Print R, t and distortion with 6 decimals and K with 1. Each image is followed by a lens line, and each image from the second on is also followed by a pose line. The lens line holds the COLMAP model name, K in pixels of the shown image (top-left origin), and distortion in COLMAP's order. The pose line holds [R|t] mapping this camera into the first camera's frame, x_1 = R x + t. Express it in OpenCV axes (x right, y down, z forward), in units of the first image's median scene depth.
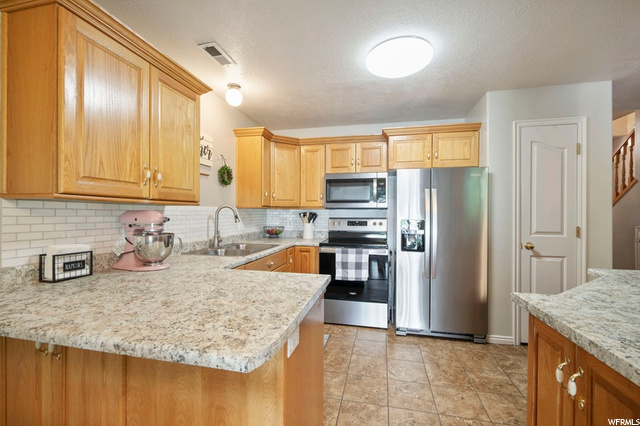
lens RADIAL K [[276.5, 0, 318.1], [0, 276.5, 213.6], [0, 0, 1]] dist [-0.002807, -0.000364]
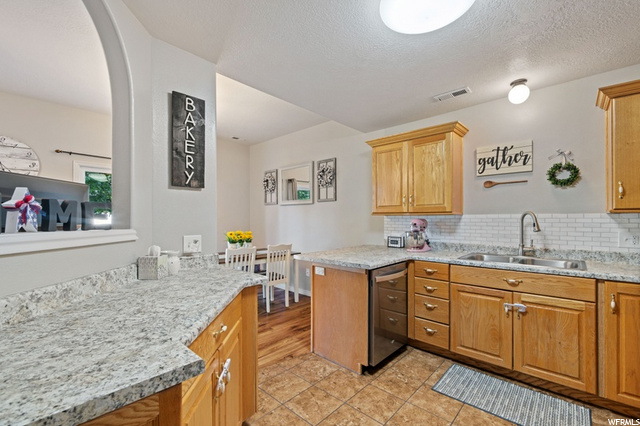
lens RADIAL K [[276.5, 0, 319.8], [0, 276.5, 219.5], [0, 0, 1]] dist [-0.002807, -0.000364]
pose [[-0.501392, -0.001679, -0.865218, 0.854676], [-0.002980, 0.999996, -0.000214, -0.003060], [0.865215, 0.002472, -0.501395, 0.926386]]
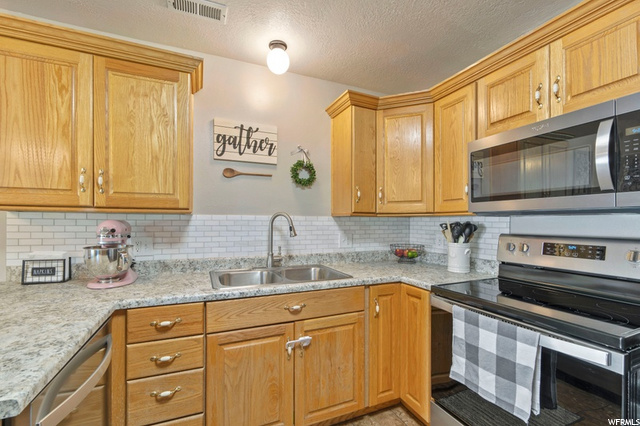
lens RADIAL K [[276.5, 0, 318.1], [0, 276.5, 222.0], [0, 0, 1]] dist [-0.002807, -0.000364]
pose [[0.592132, -0.002055, -0.805838, 0.346246], [-0.004673, 0.999971, -0.005984, -0.001630], [0.805827, 0.007309, 0.592106, 0.690278]]
